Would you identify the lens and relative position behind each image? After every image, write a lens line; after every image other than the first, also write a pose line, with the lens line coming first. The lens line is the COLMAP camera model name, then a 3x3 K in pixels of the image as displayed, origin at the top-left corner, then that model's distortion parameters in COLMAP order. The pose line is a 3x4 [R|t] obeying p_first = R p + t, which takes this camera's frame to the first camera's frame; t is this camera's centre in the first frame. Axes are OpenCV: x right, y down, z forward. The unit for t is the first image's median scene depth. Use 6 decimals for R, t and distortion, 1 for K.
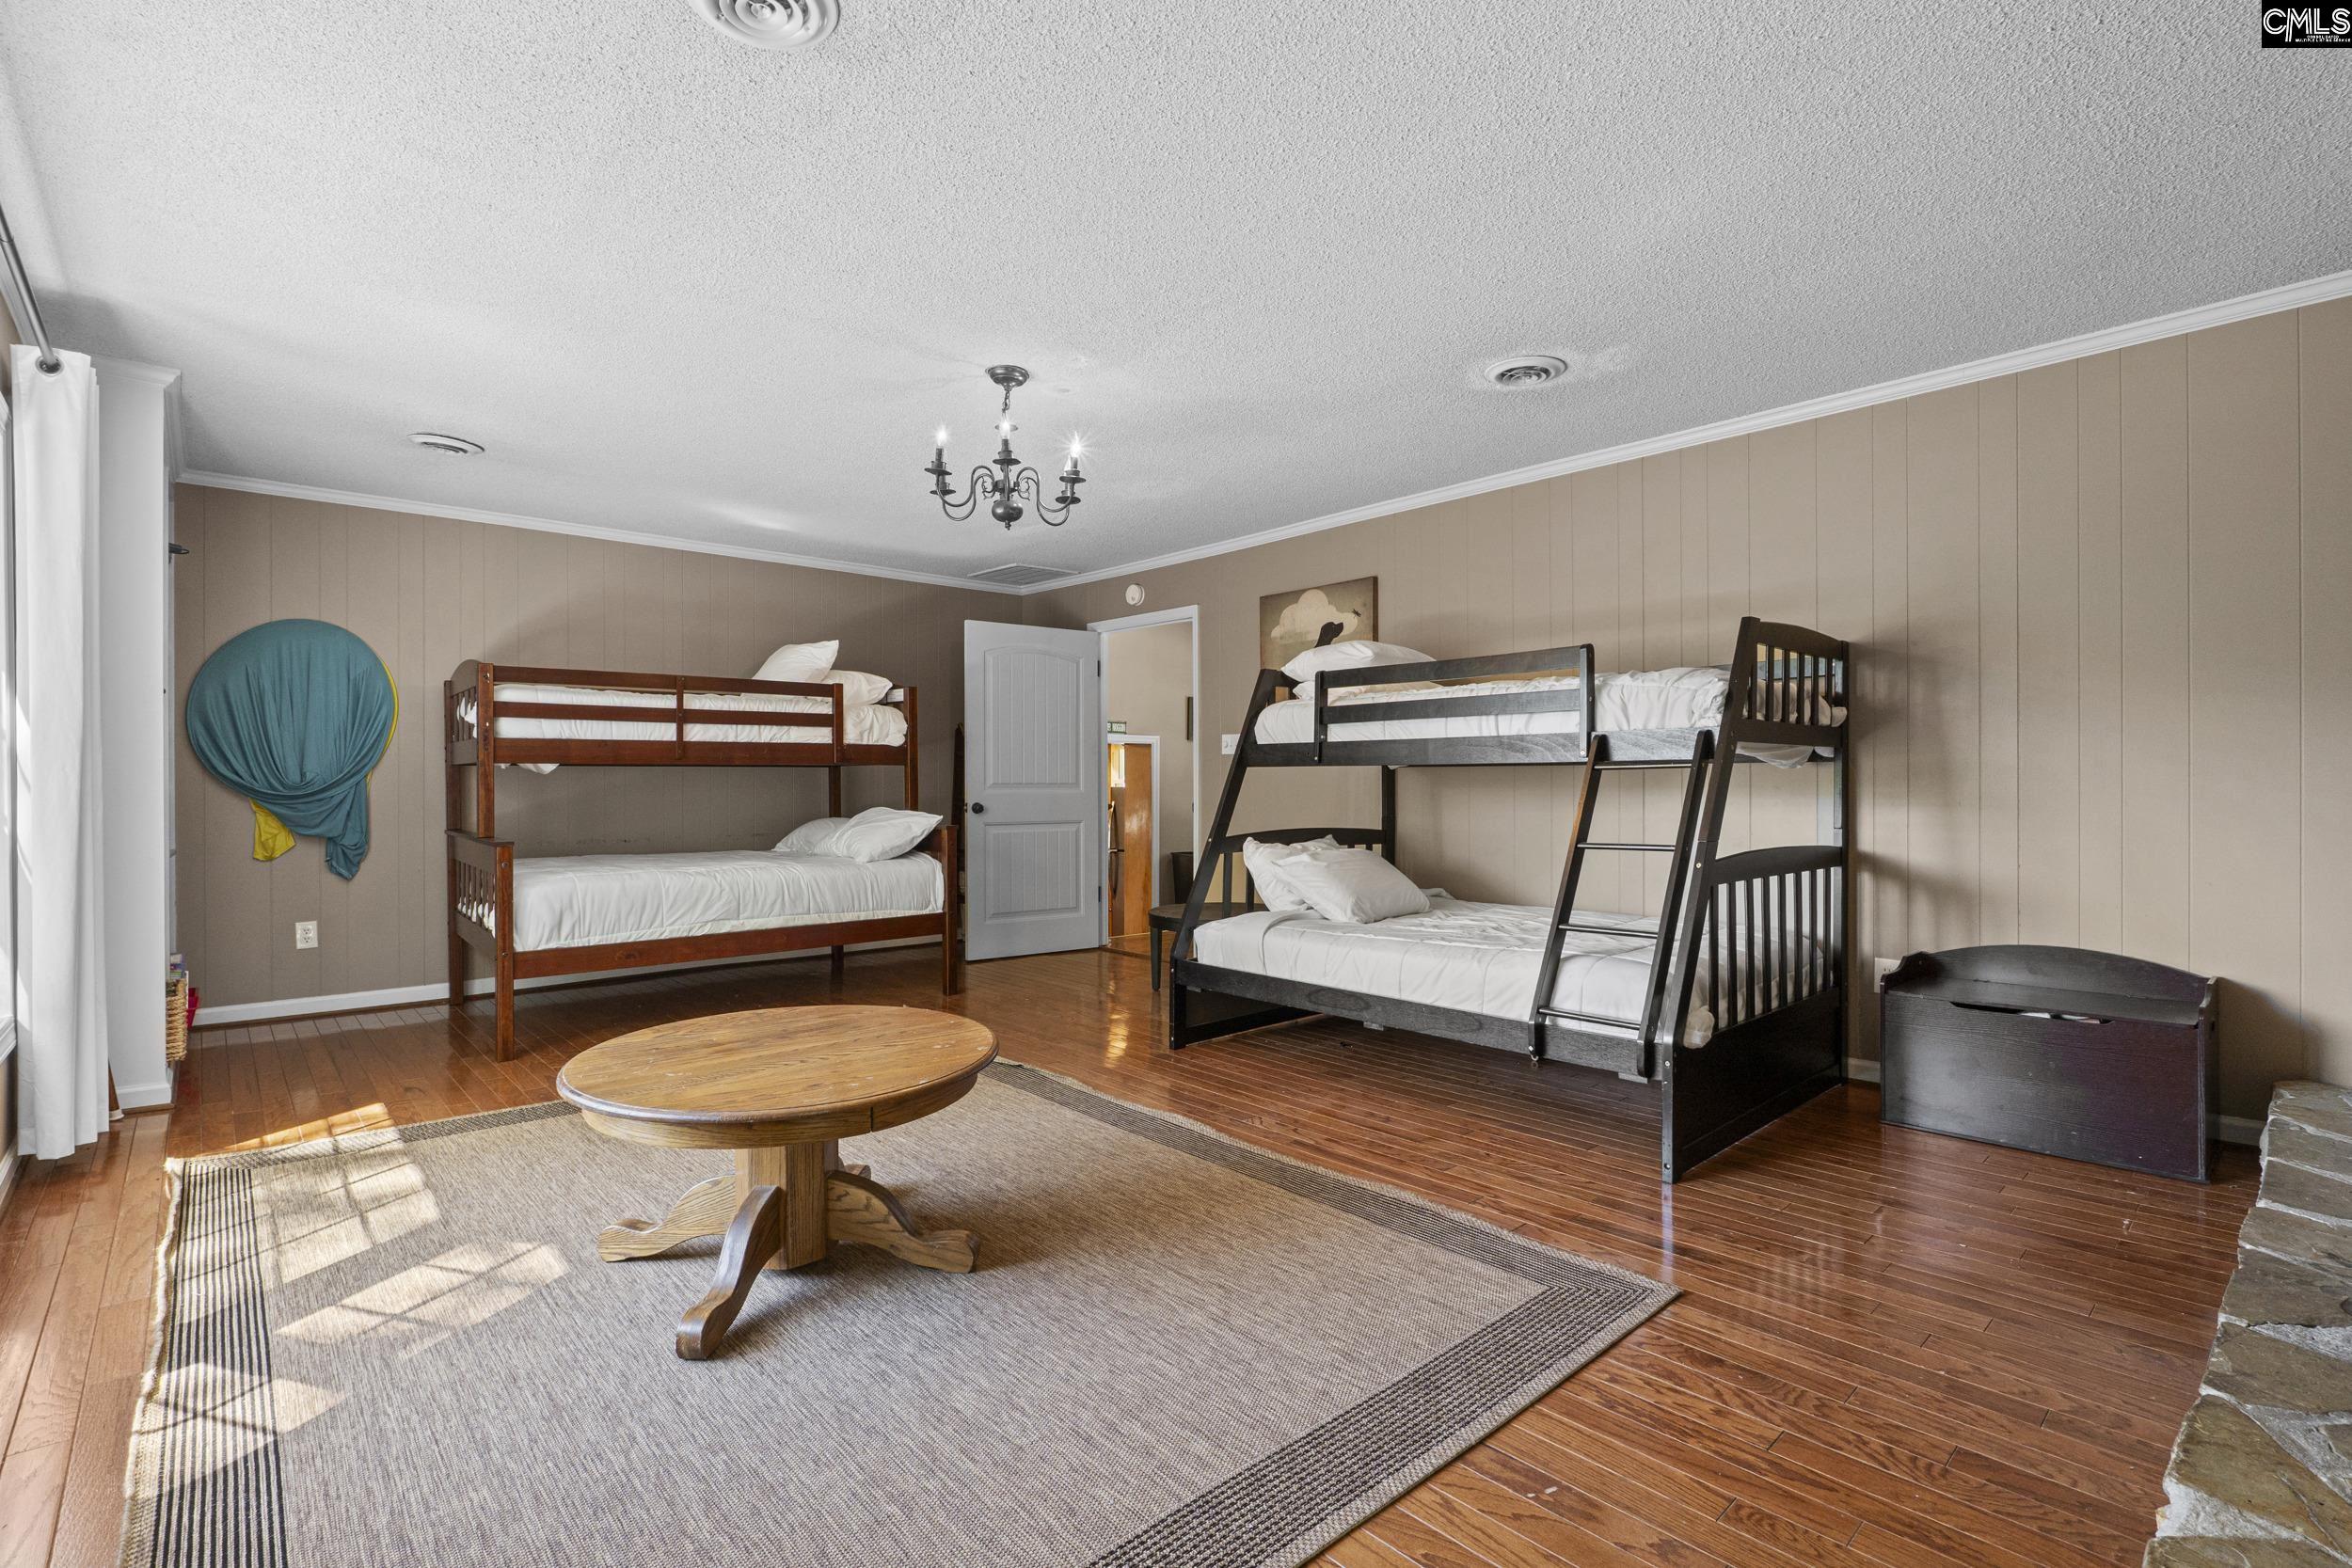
lens RADIAL K [[1085.2, 0, 1172.7], [0, 1085.2, 782.0], [0, 0, 1]] dist [-0.000394, -0.000356]
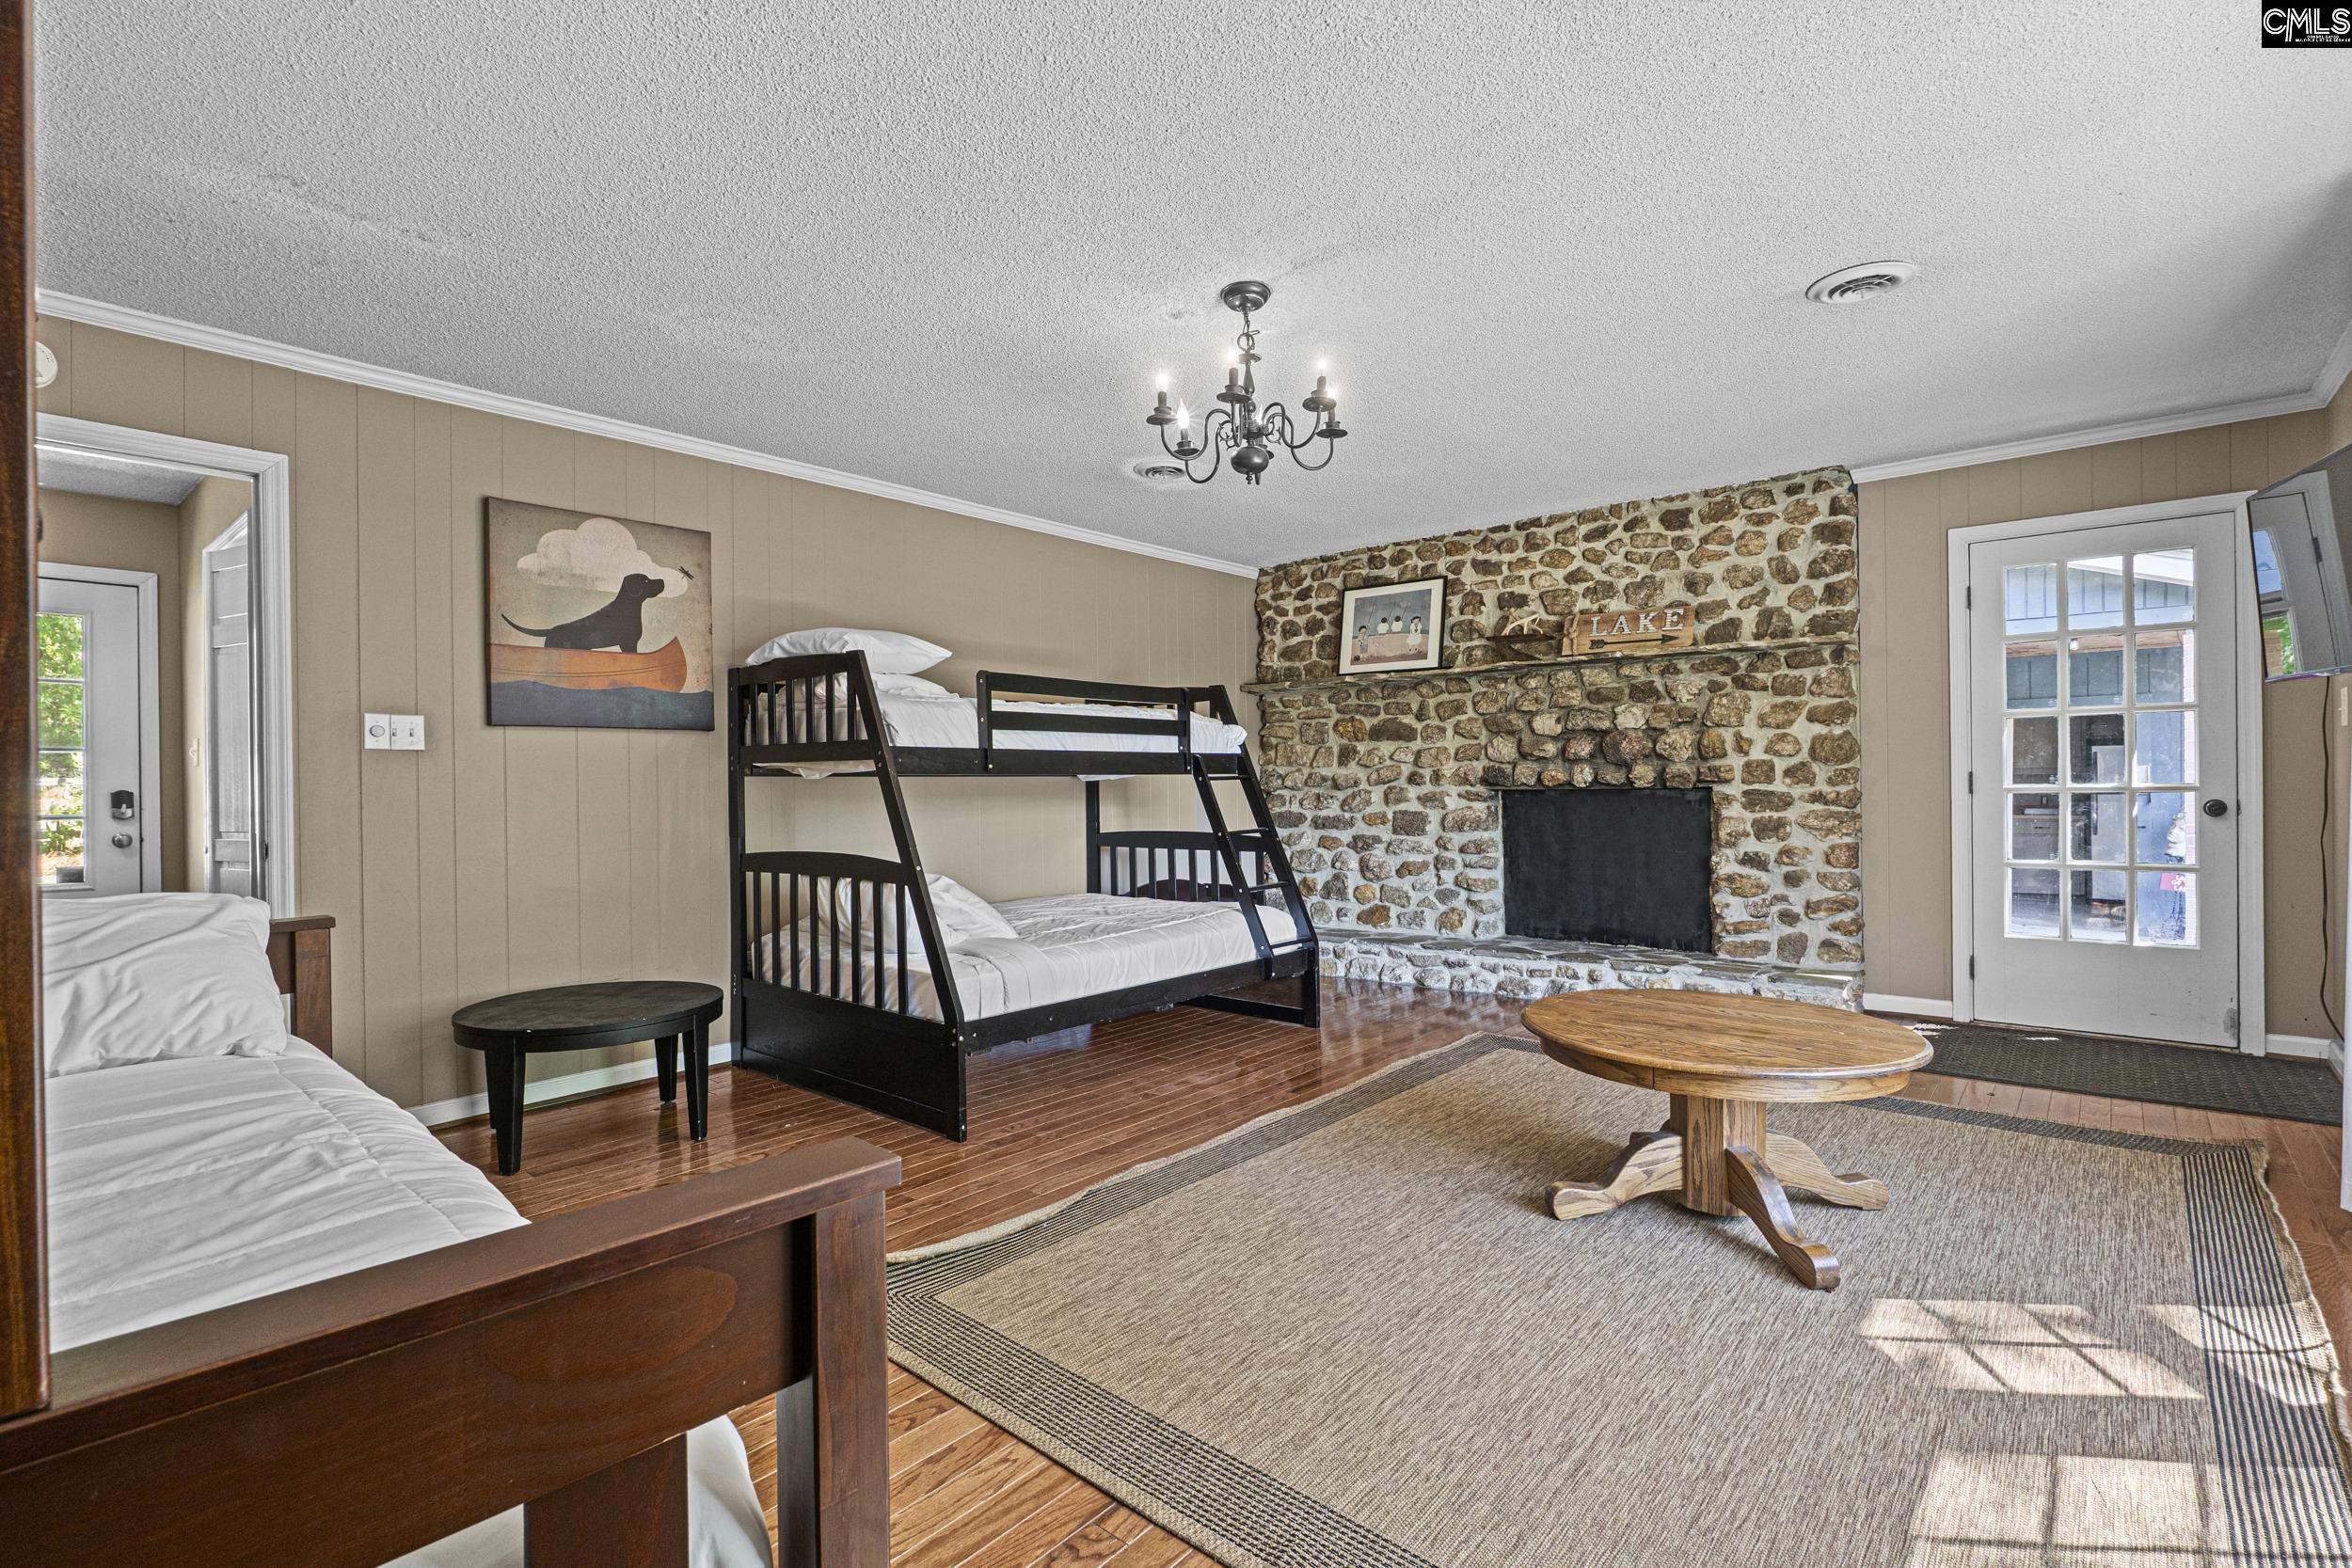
lens RADIAL K [[1085.2, 0, 1171.7], [0, 1085.2, 785.0], [0, 0, 1]] dist [-0.000394, -0.000356]
pose [[-0.126214, 0.001028, 0.992003, -1.246047], [0.010701, 0.999943, 0.000325, -0.007946], [-0.991945, 0.010657, -0.126218, 1.511638]]
